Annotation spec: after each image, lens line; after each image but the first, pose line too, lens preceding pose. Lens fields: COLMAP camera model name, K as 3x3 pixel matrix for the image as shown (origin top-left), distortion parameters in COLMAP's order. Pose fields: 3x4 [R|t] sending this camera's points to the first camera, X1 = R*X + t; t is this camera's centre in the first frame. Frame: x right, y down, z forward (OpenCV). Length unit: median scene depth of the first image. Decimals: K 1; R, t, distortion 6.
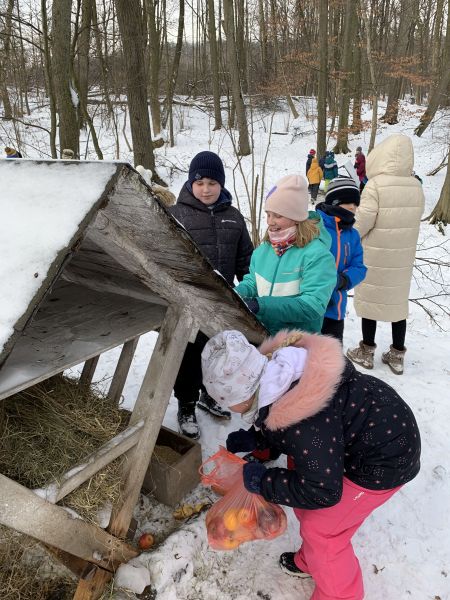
lens RADIAL K [[458.0, 0, 219.8], [0, 458.0, 294.5], [0, 0, 1]] dist [-0.000411, 0.000625]
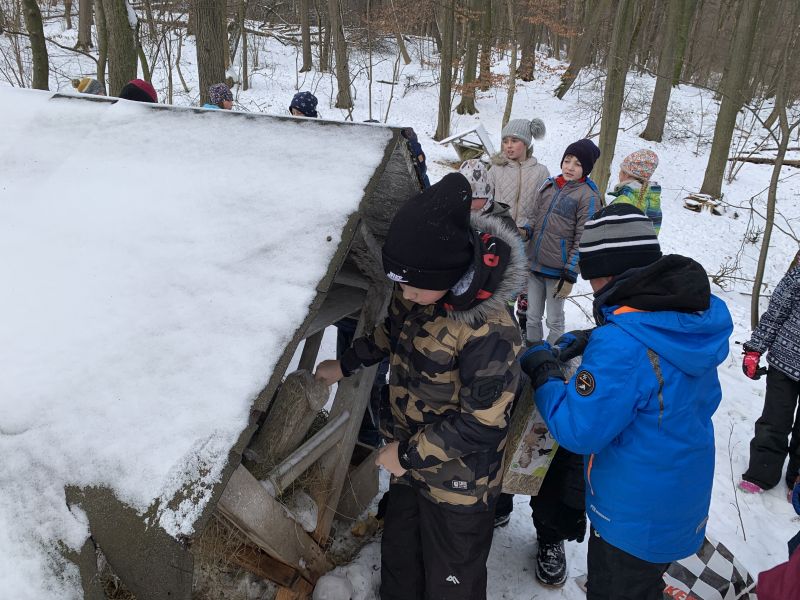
lens RADIAL K [[610.7, 0, 398.1], [0, 610.7, 294.9], [0, 0, 1]] dist [-0.000411, 0.000625]
pose [[0.985836, 0.015763, 0.166971, -0.020036], [-0.016159, 0.999869, 0.001016, 0.003196], [-0.166933, -0.003699, 0.985961, -0.013489]]
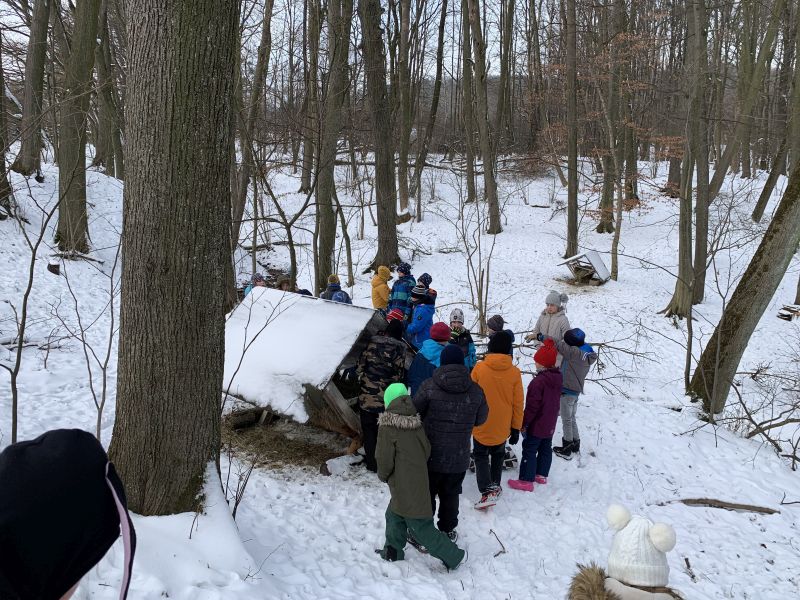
lens RADIAL K [[610.7, 0, 398.4], [0, 610.7, 298.2], [0, 0, 1]] dist [-0.000411, 0.000625]
pose [[0.989542, 0.038121, -0.139115, 0.034749], [-0.058738, 0.987353, -0.147251, 0.019110], [0.131742, 0.153883, 0.979267, -0.206364]]
